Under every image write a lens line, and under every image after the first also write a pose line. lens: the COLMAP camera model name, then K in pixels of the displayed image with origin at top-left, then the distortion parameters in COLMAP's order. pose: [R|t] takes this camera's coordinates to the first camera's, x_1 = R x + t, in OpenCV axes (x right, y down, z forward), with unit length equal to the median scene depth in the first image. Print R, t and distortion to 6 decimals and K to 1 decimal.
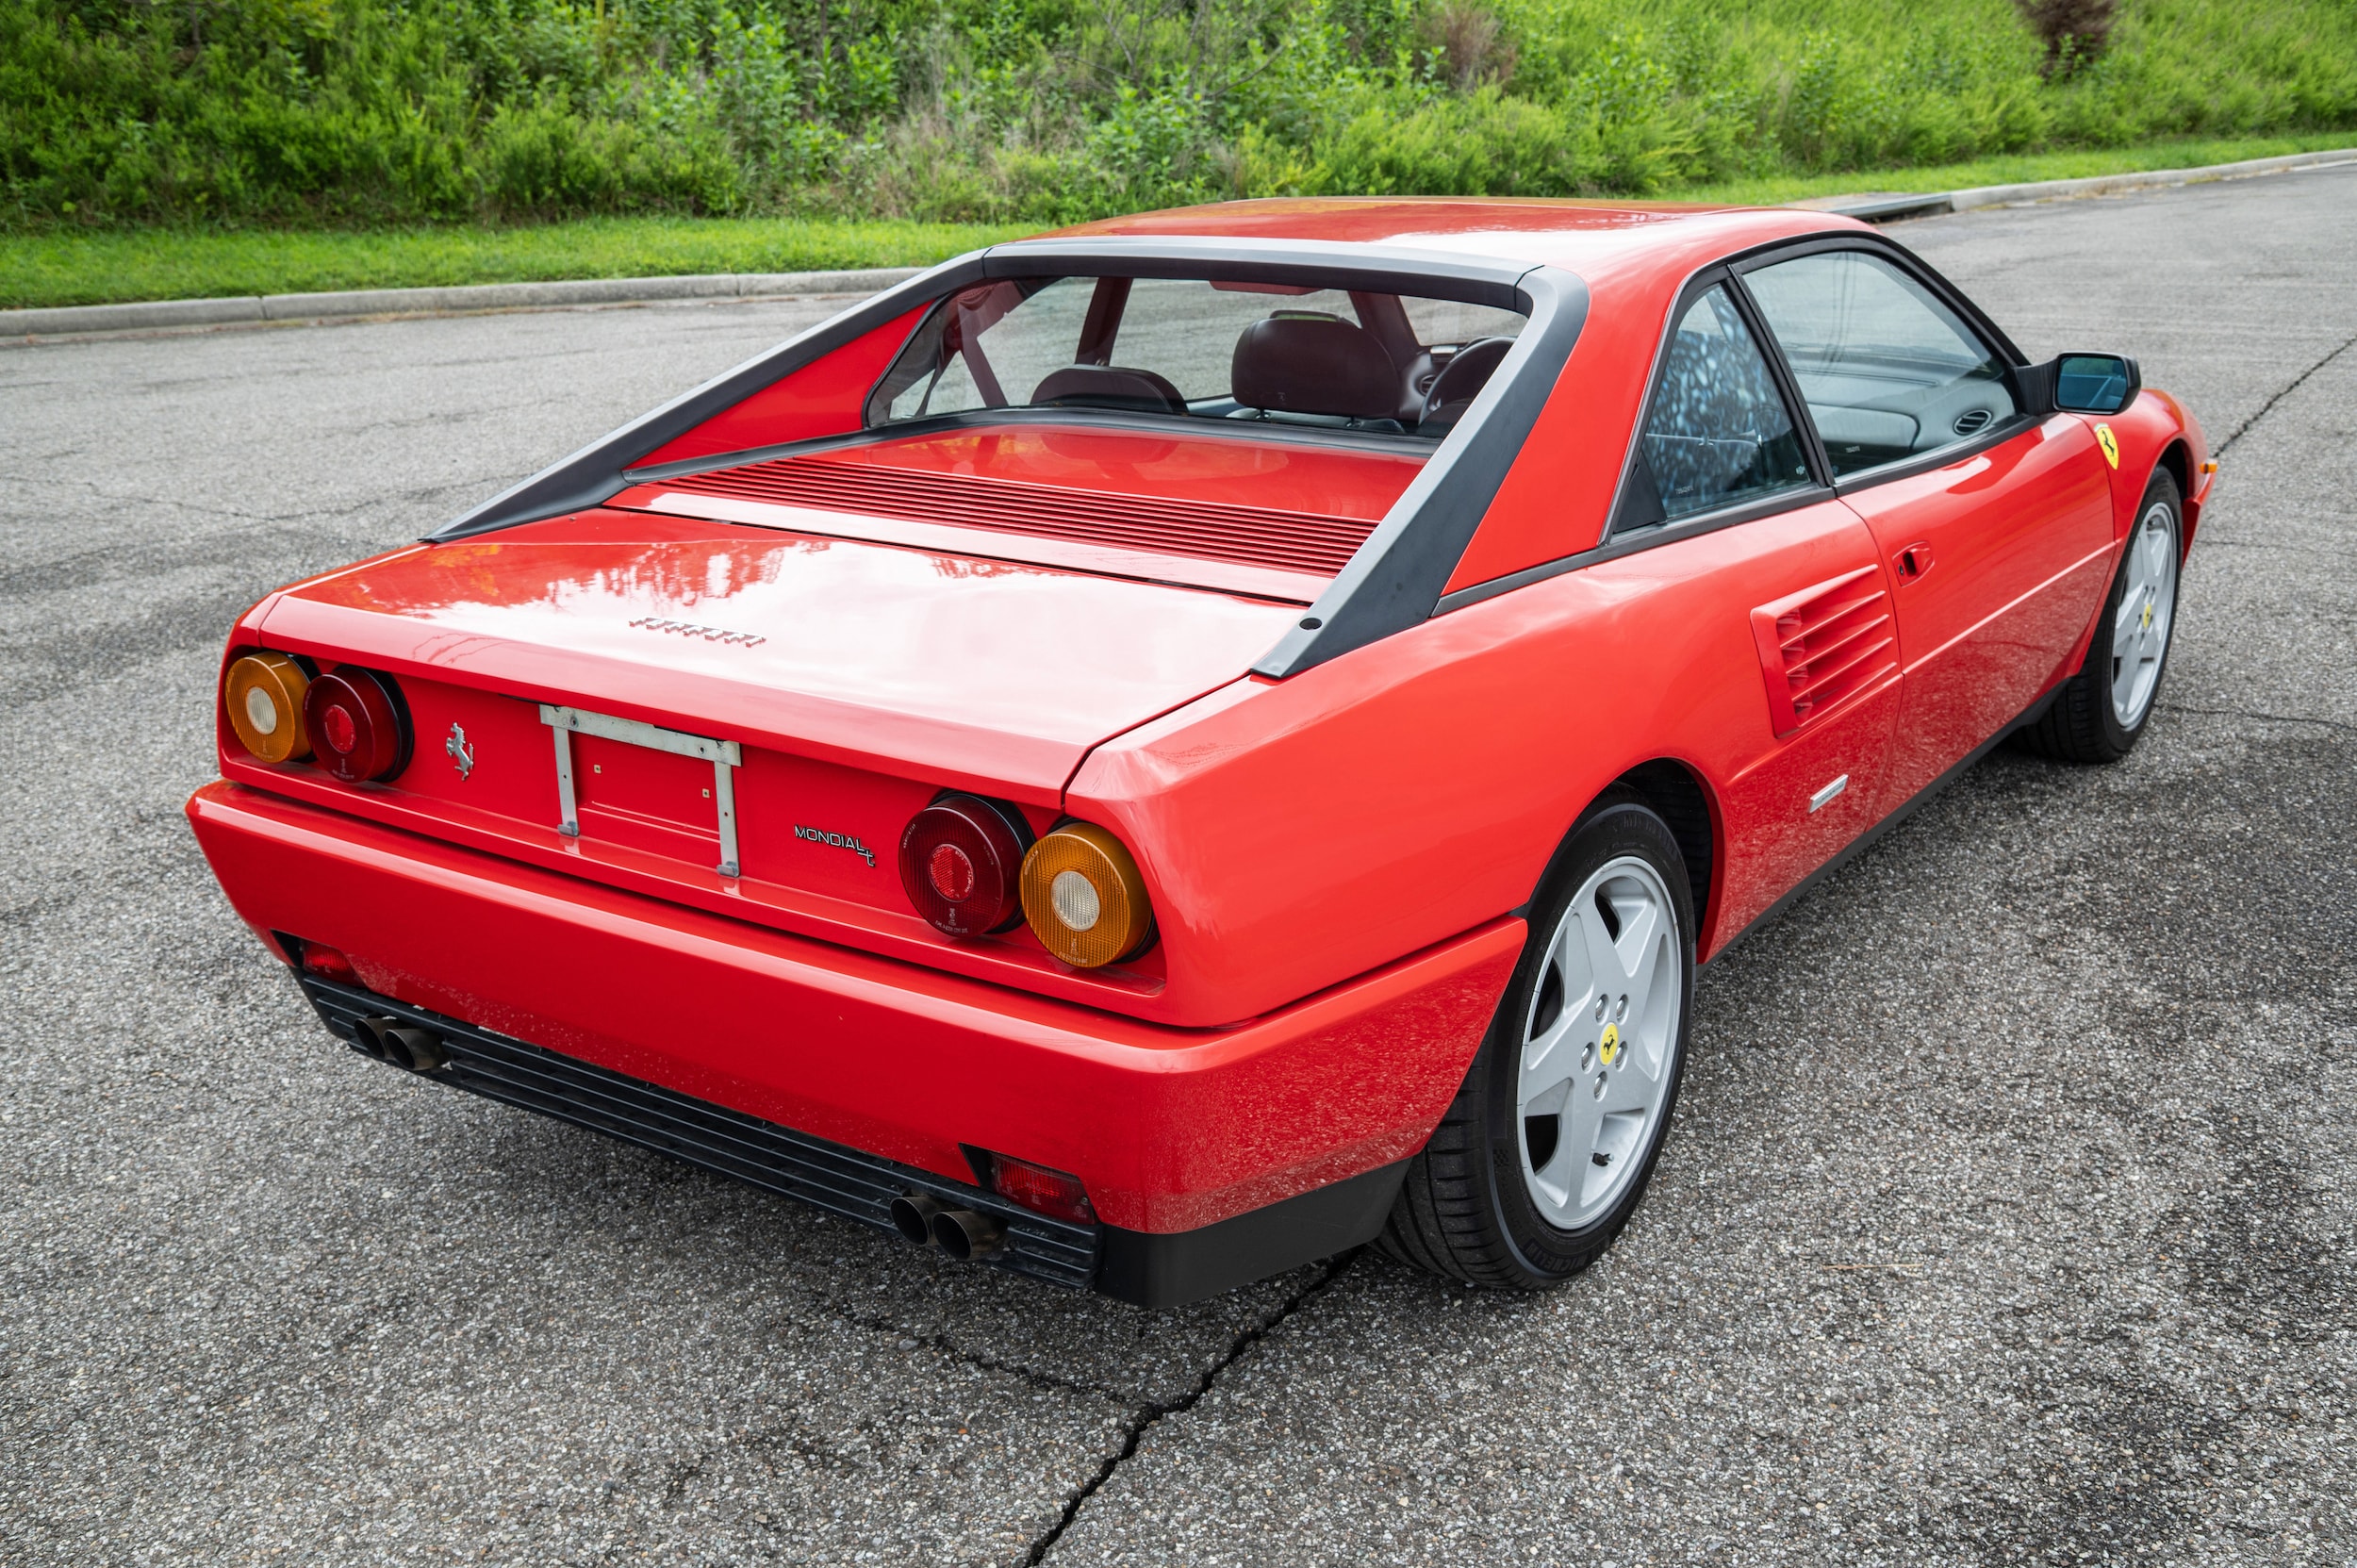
lens RADIAL K [[2335.9, 0, 1175.7], [0, 2335.9, 827.2], [0, 0, 1]] dist [0.024636, 0.151311]
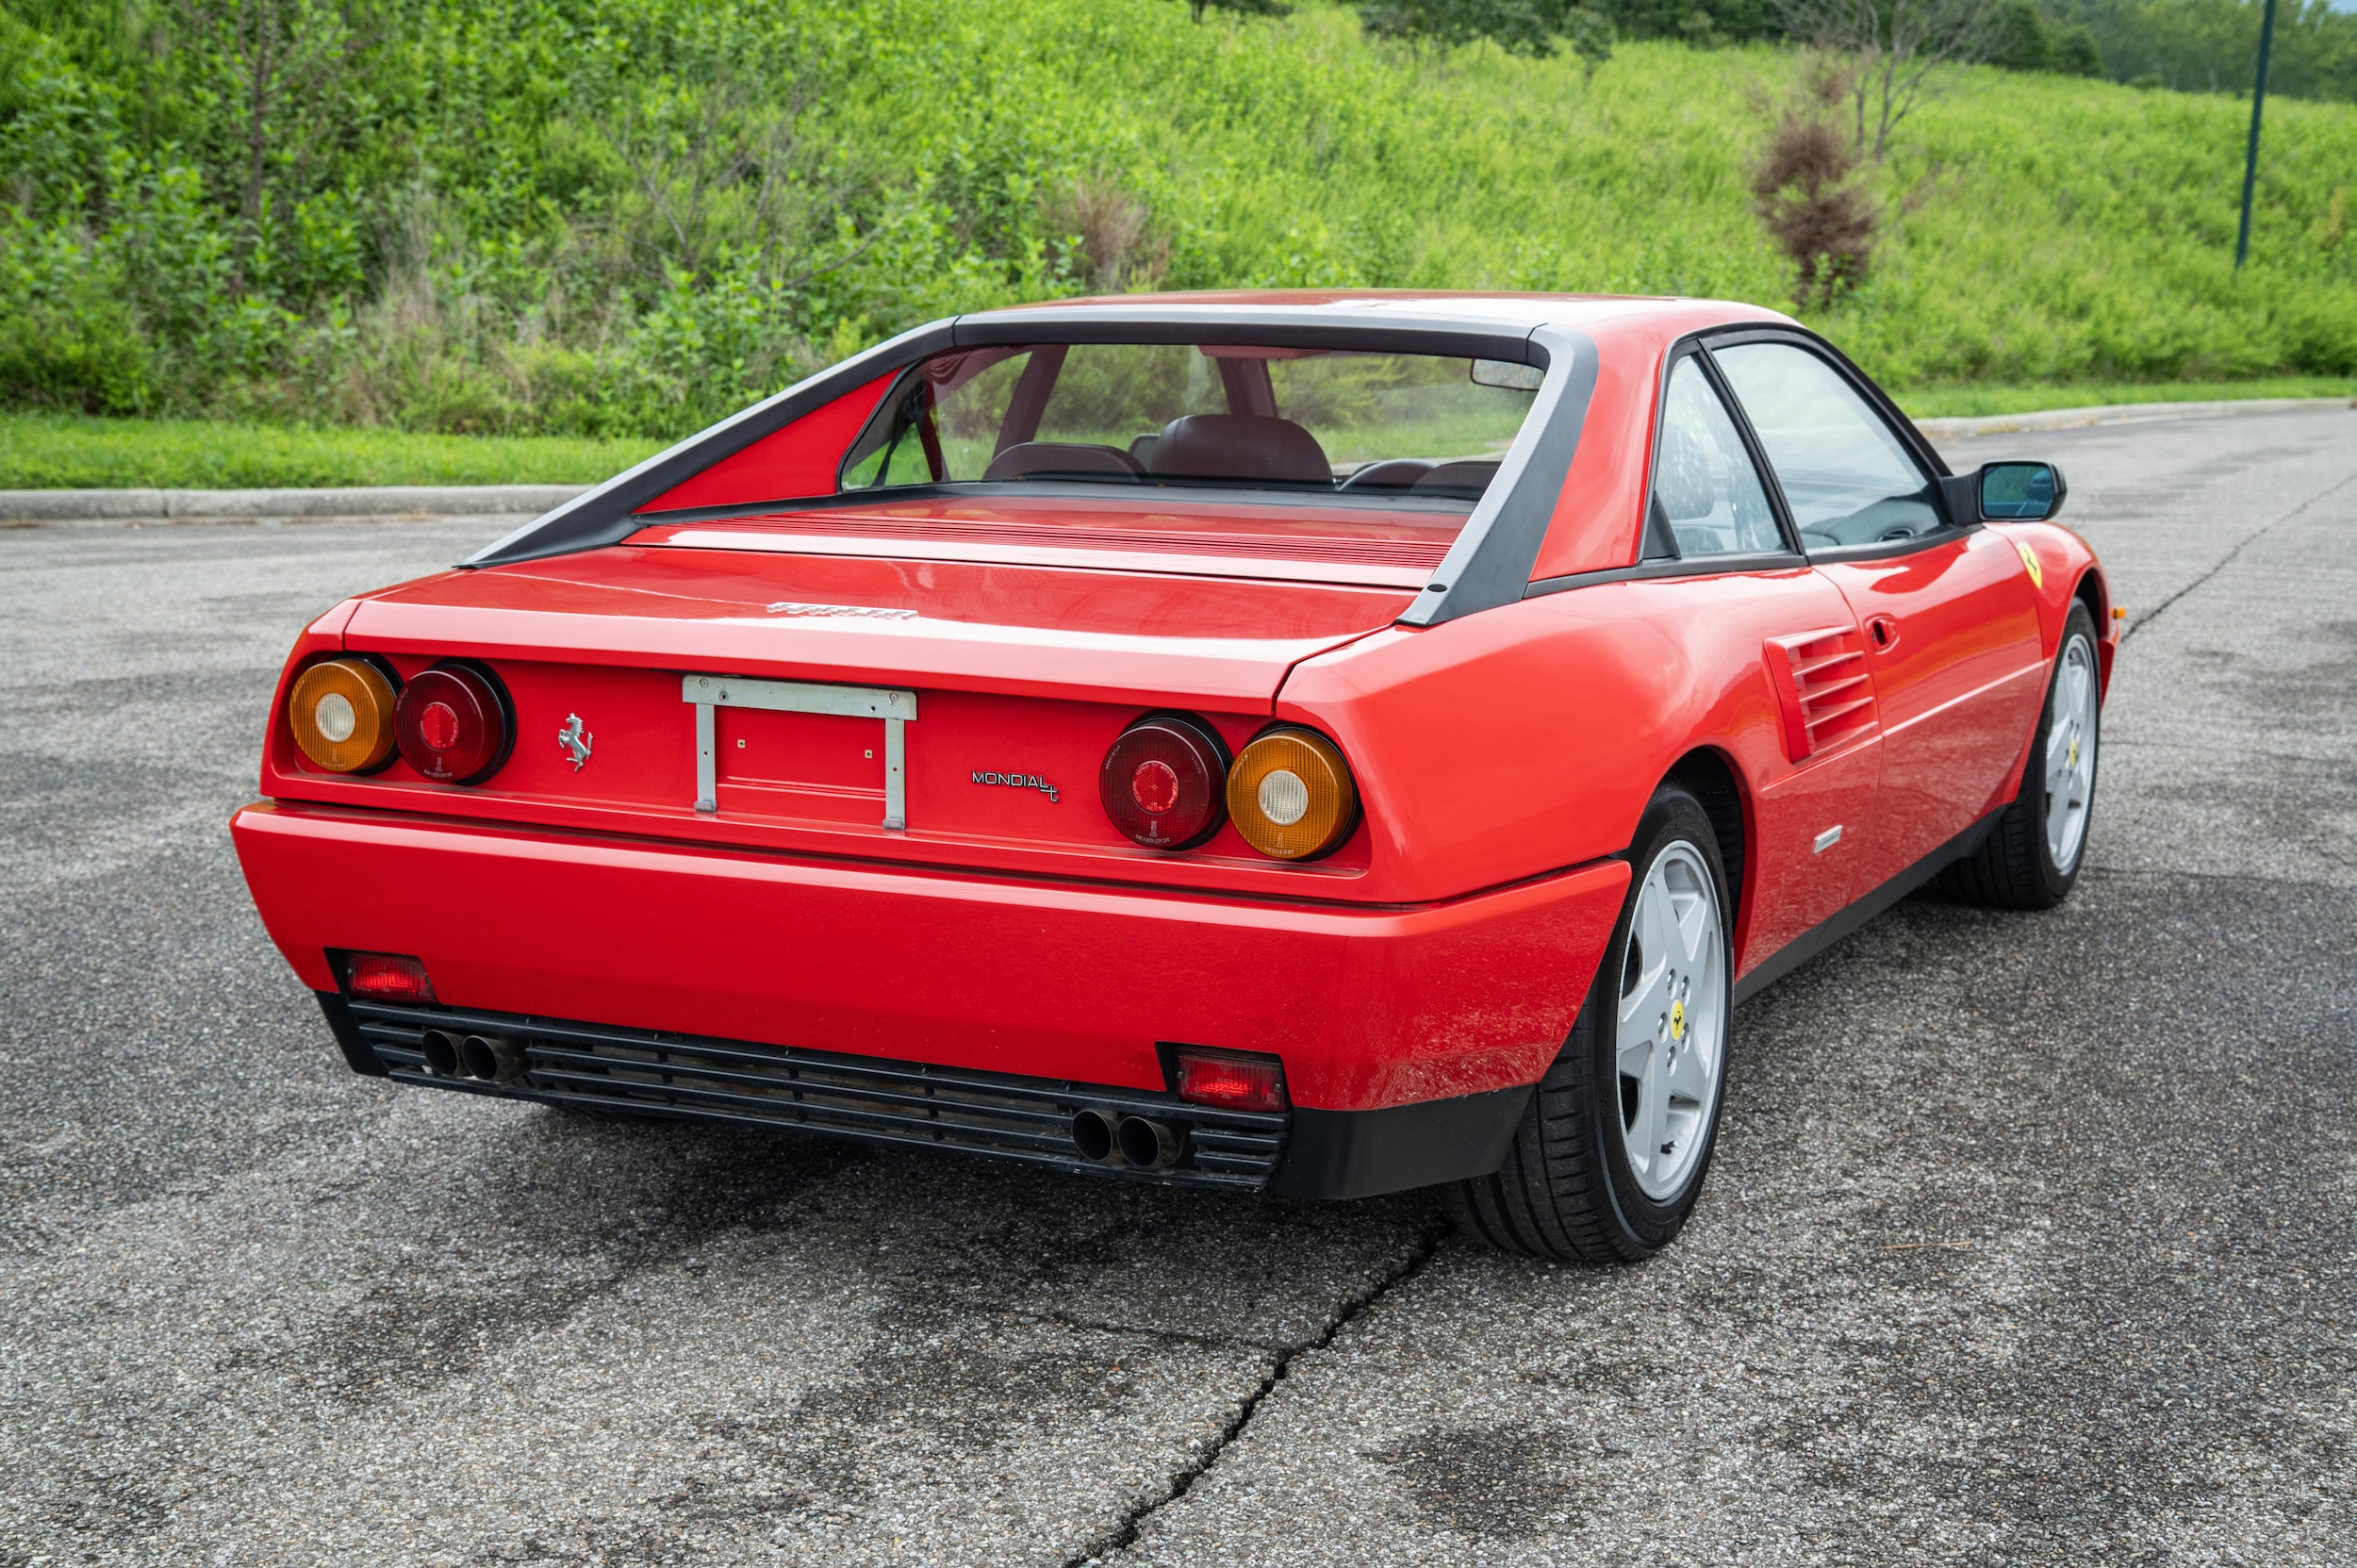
lens RADIAL K [[3300.6, 0, 1174.0], [0, 3300.6, 832.0], [0, 0, 1]] dist [0.197765, 0.313435]
pose [[0.986674, -0.003923, 0.162660, -0.042830], [0.028313, 0.988597, -0.147900, 0.034126], [-0.160225, 0.150534, 0.975534, -0.065981]]
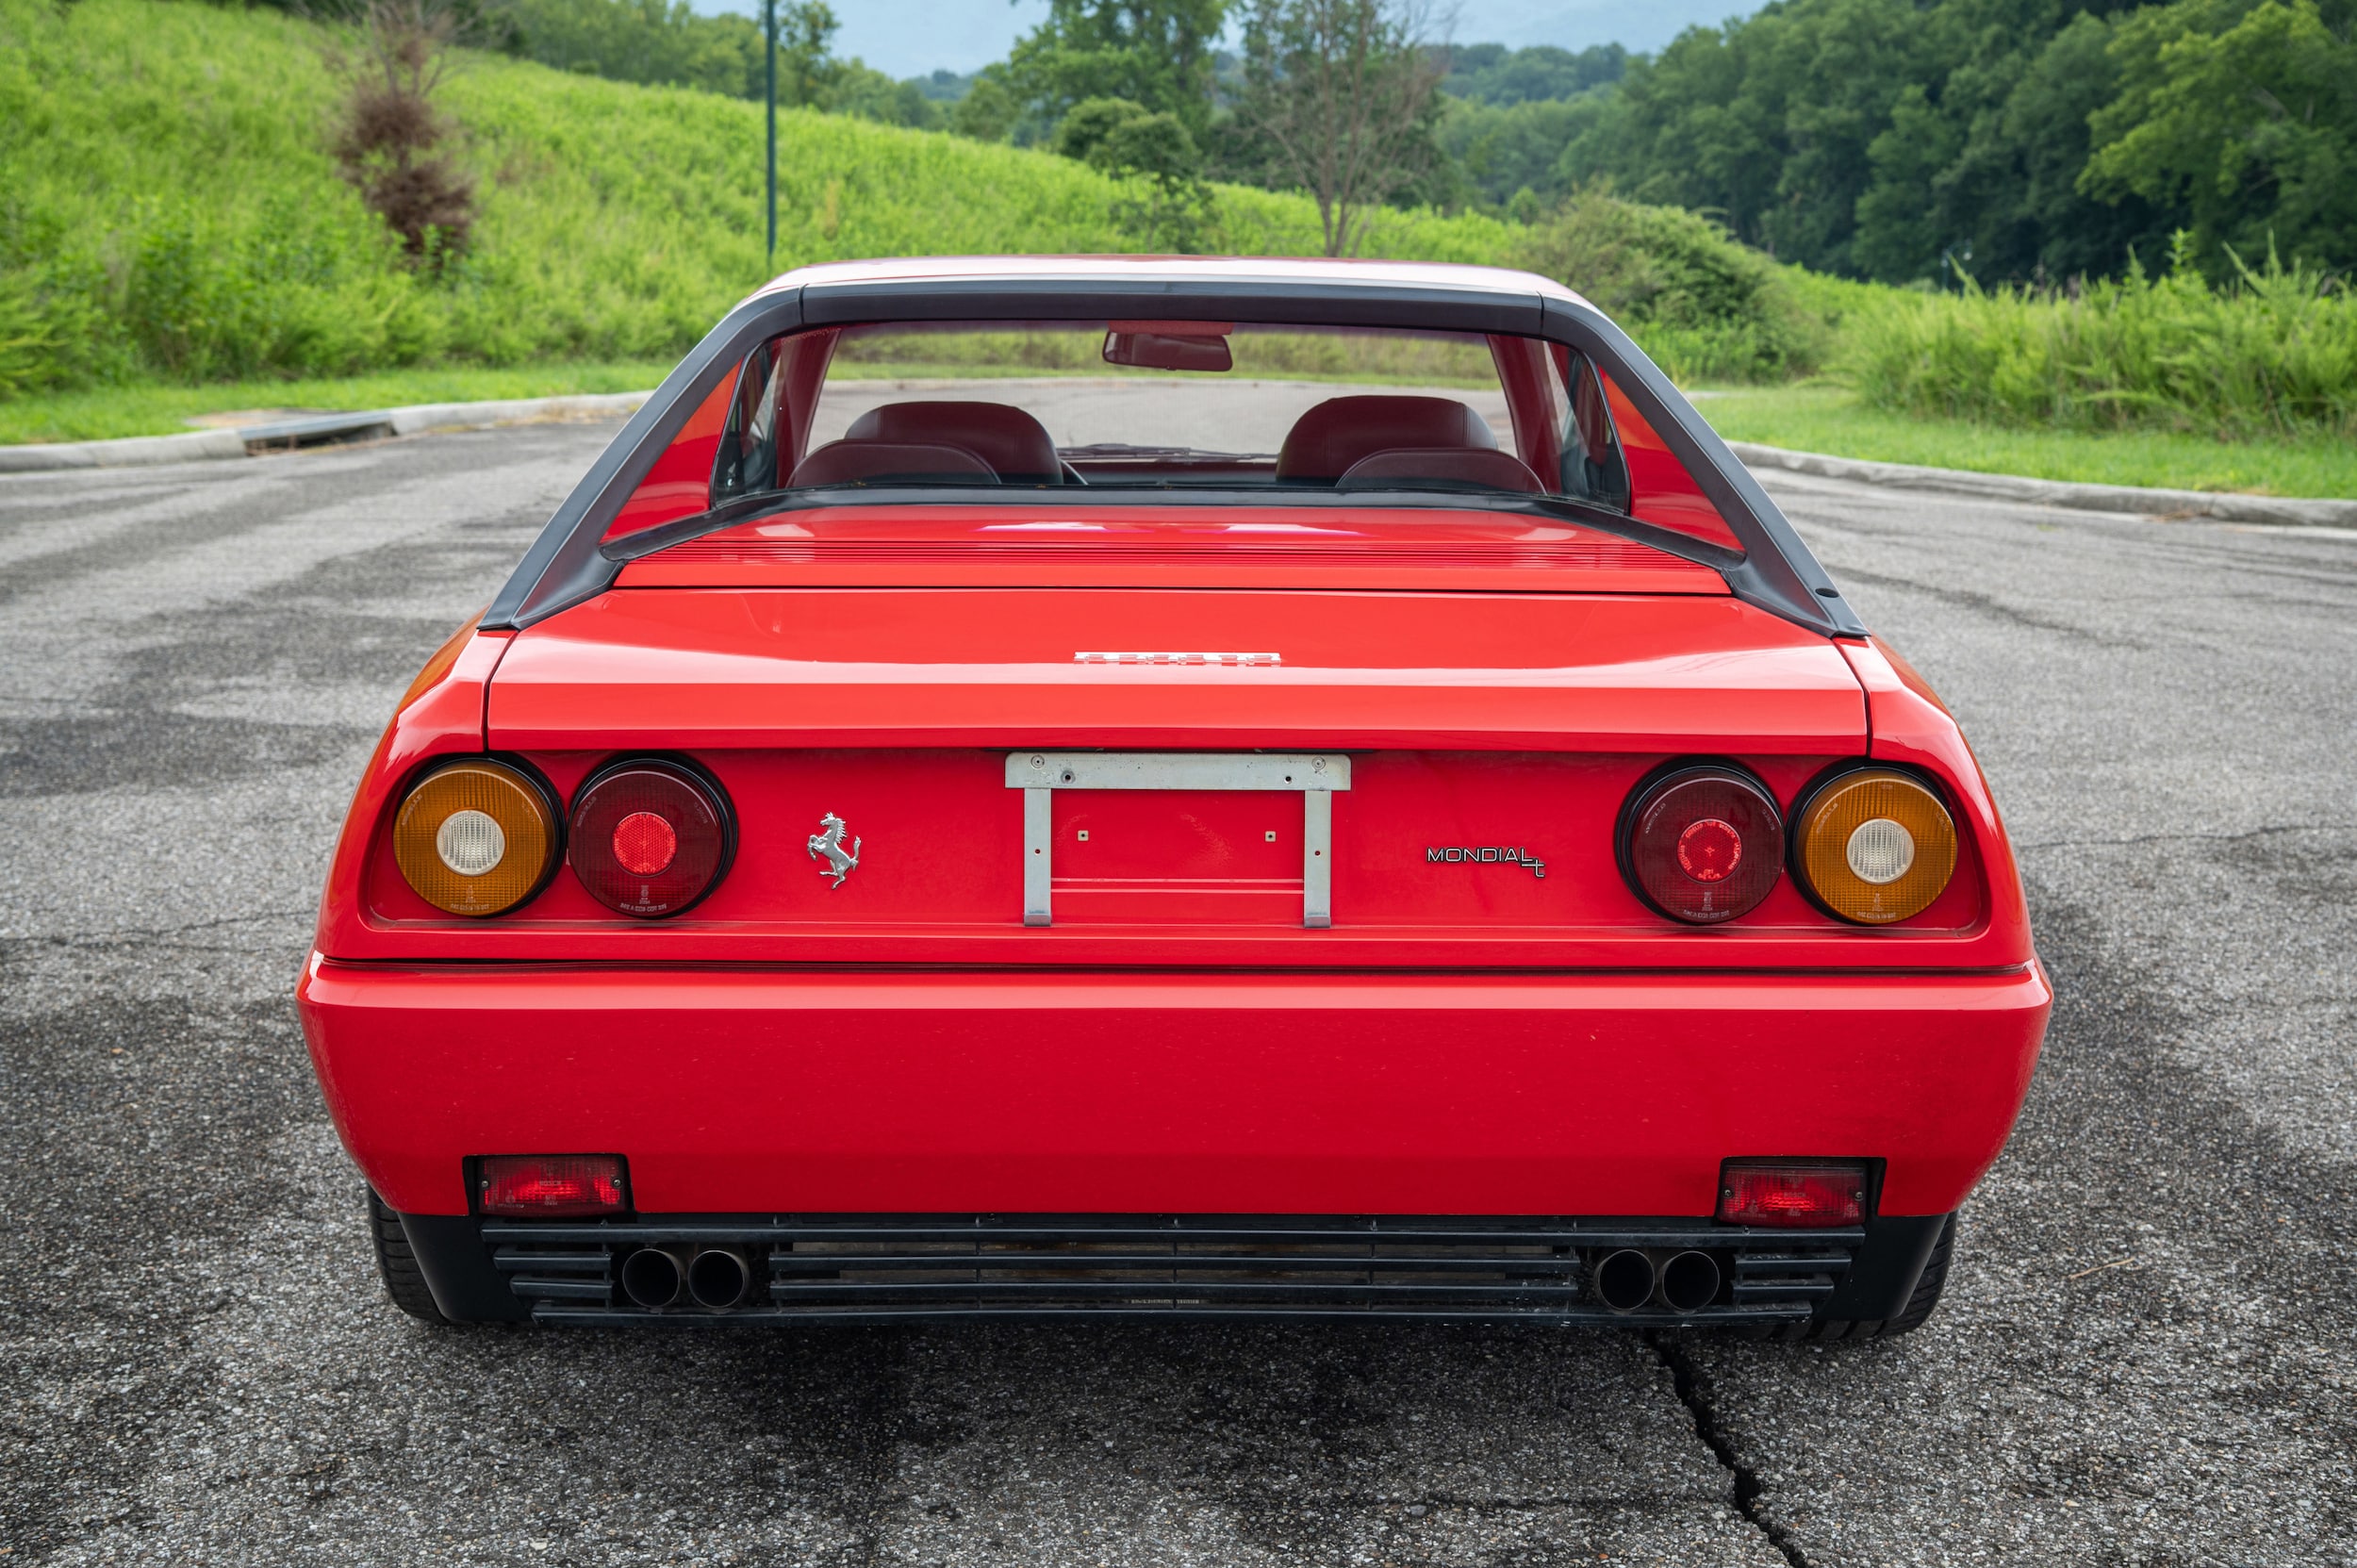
lens RADIAL K [[3286.8, 0, 1173.9], [0, 3286.8, 829.3], [0, 0, 1]] dist [0.210554, 0.296243]
pose [[0.813992, -0.078308, 0.575574, -0.126682], [0.163043, 0.981839, -0.096999, 0.012825], [-0.557526, 0.172799, 0.811976, 0.008041]]
